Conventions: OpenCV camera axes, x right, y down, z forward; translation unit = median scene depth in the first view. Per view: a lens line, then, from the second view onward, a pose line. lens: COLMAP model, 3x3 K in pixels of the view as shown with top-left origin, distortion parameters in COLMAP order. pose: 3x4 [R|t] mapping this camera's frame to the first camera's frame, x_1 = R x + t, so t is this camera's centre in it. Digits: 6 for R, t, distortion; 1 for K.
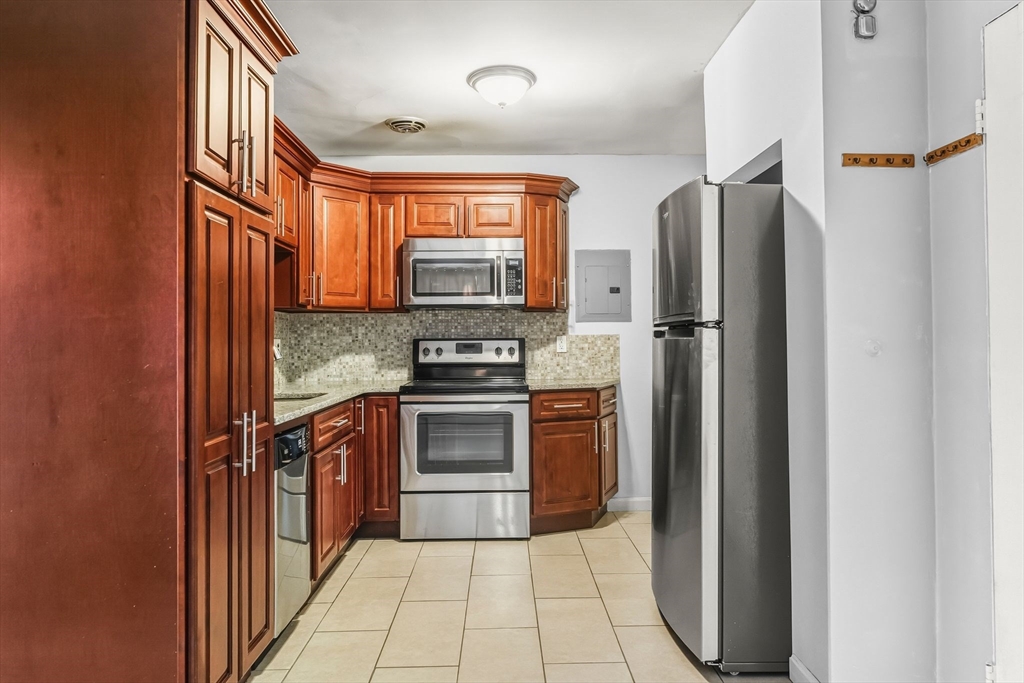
lens RADIAL K [[465.8, 0, 515.1], [0, 465.8, 341.5], [0, 0, 1]] dist [-0.000699, 0.000145]
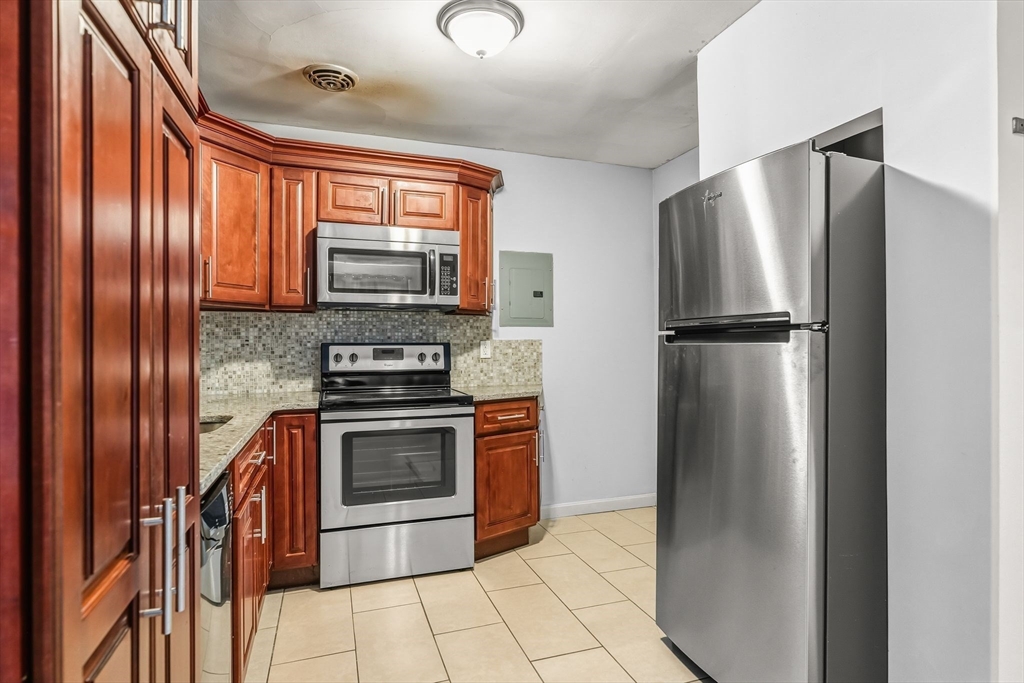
lens RADIAL K [[451.2, 0, 512.3], [0, 451.2, 349.4], [0, 0, 1]] dist [-0.003186, -0.000064]
pose [[0.969182, 0.000984, 0.246343, -0.089748], [-0.002555, 0.999978, 0.006058, -0.000128], [-0.246331, -0.006500, 0.969164, 0.120120]]
